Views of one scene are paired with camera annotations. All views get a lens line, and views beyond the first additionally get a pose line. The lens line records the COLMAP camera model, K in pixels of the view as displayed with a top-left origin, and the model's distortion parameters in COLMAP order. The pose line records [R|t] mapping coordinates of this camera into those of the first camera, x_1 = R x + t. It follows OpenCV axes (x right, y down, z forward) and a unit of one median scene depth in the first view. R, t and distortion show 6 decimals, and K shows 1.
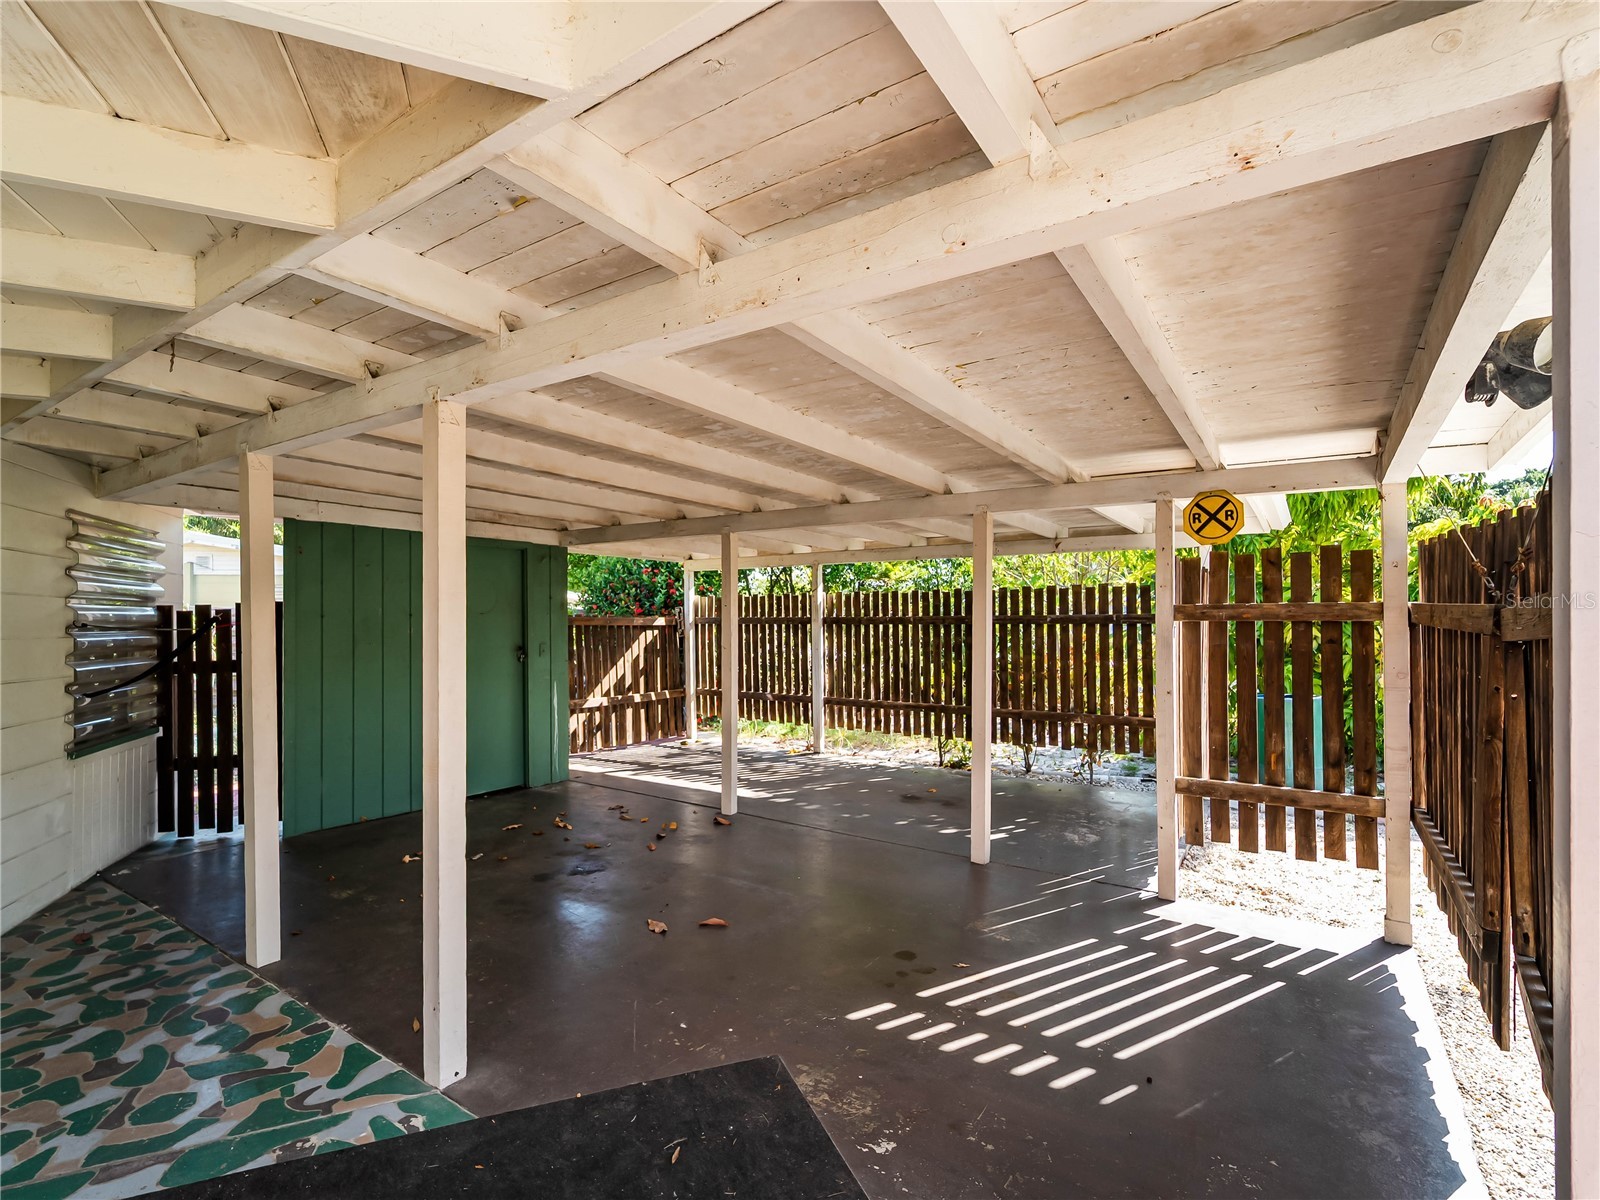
lens RADIAL K [[720.4, 0, 813.2], [0, 720.4, 599.3], [0, 0, 1]] dist [-0.001335, -0.001601]
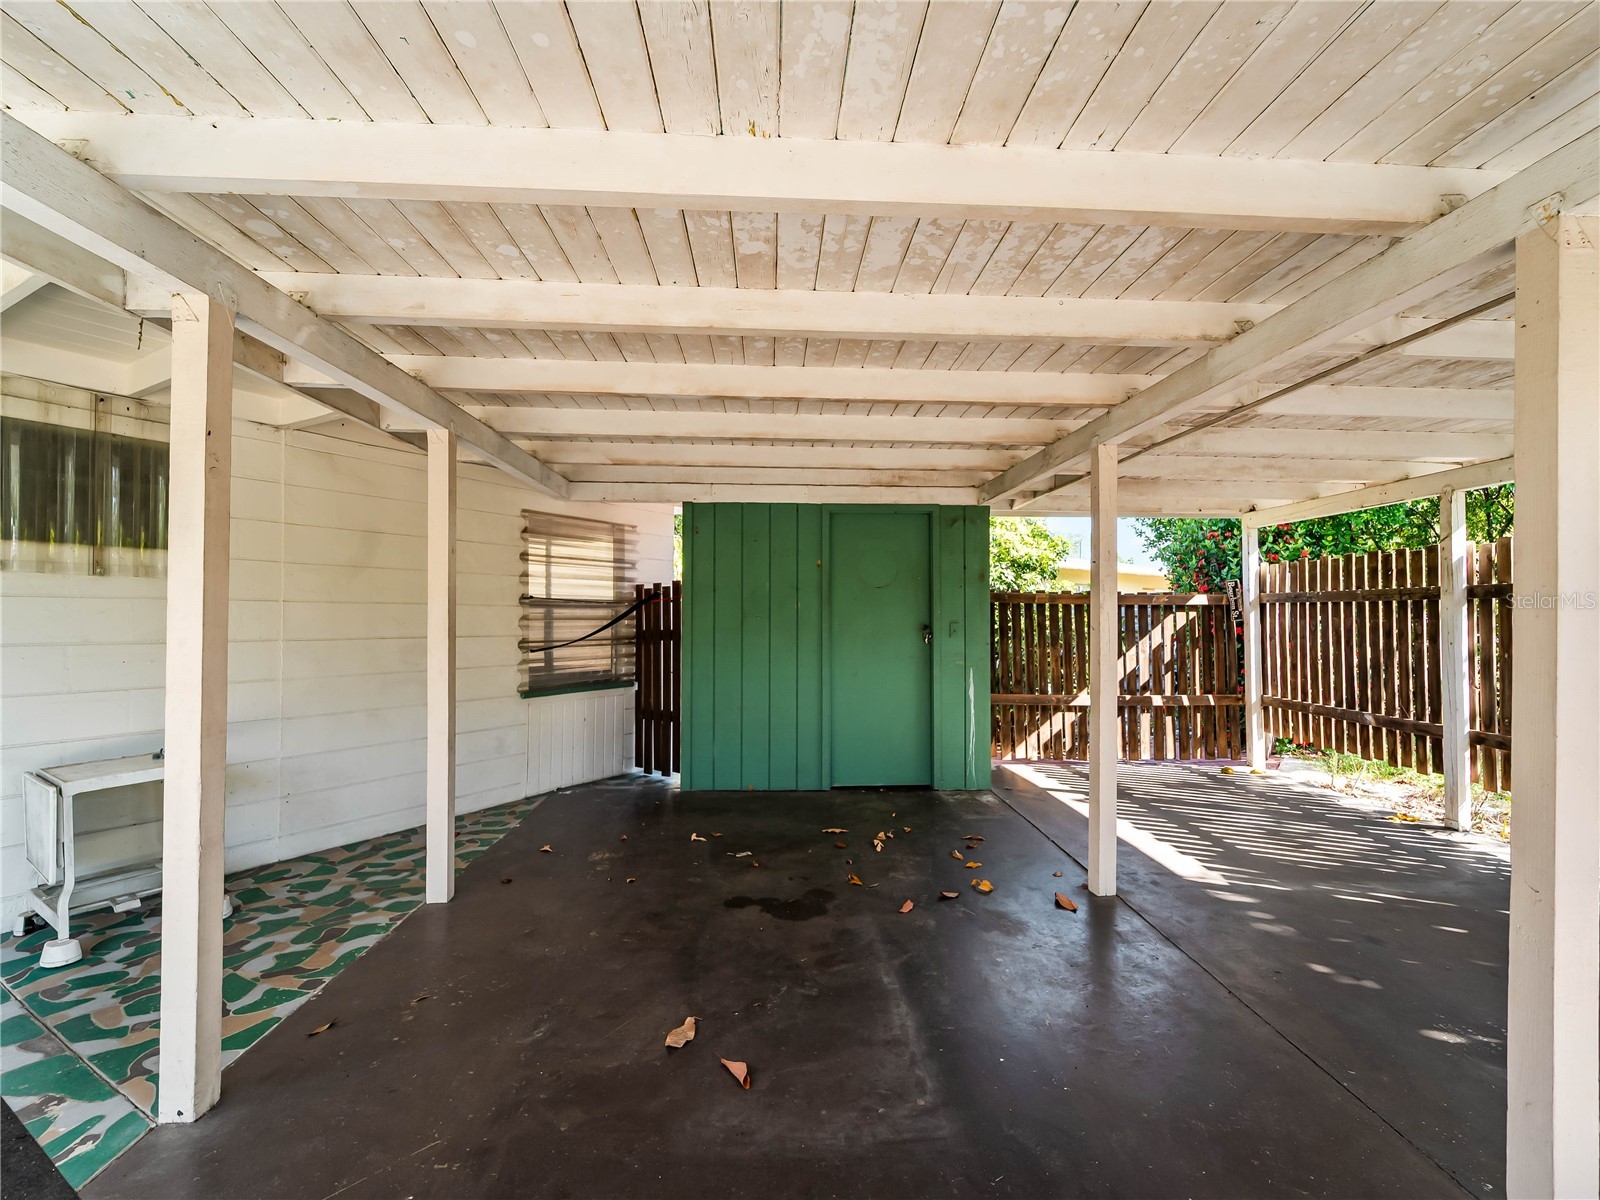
lens RADIAL K [[720.4, 0, 813.2], [0, 720.4, 599.3], [0, 0, 1]] dist [-0.001335, -0.001601]
pose [[0.605880, -0.014637, -0.795421, 0.144025], [0.024028, 0.999711, -0.000094, 0.022667], [0.795193, -0.019056, 0.606057, 0.263498]]
